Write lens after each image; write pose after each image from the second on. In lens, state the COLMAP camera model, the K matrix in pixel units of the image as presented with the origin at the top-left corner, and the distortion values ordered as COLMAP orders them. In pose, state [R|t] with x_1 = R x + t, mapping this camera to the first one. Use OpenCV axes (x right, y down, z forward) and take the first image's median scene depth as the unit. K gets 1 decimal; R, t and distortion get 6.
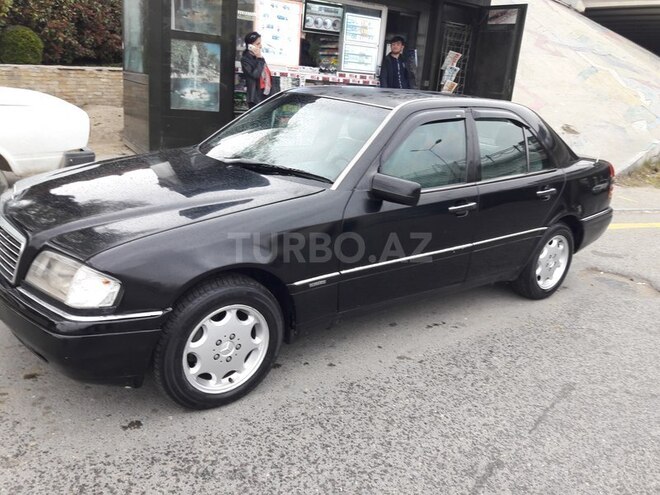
lens RADIAL K [[555.1, 0, 330.0], [0, 555.1, 247.5], [0, 0, 1]] dist [-0.001976, -0.015469]
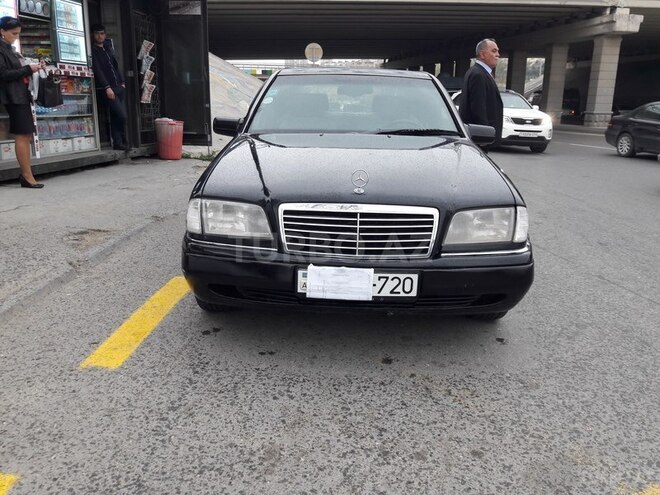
lens RADIAL K [[555.1, 0, 330.0], [0, 555.1, 247.5], [0, 0, 1]] dist [-0.001976, -0.015469]
pose [[0.629717, -0.263788, 0.730666, -0.421377], [0.254431, 0.958736, 0.126848, -0.038271], [-0.733977, 0.106026, 0.670848, 0.126167]]
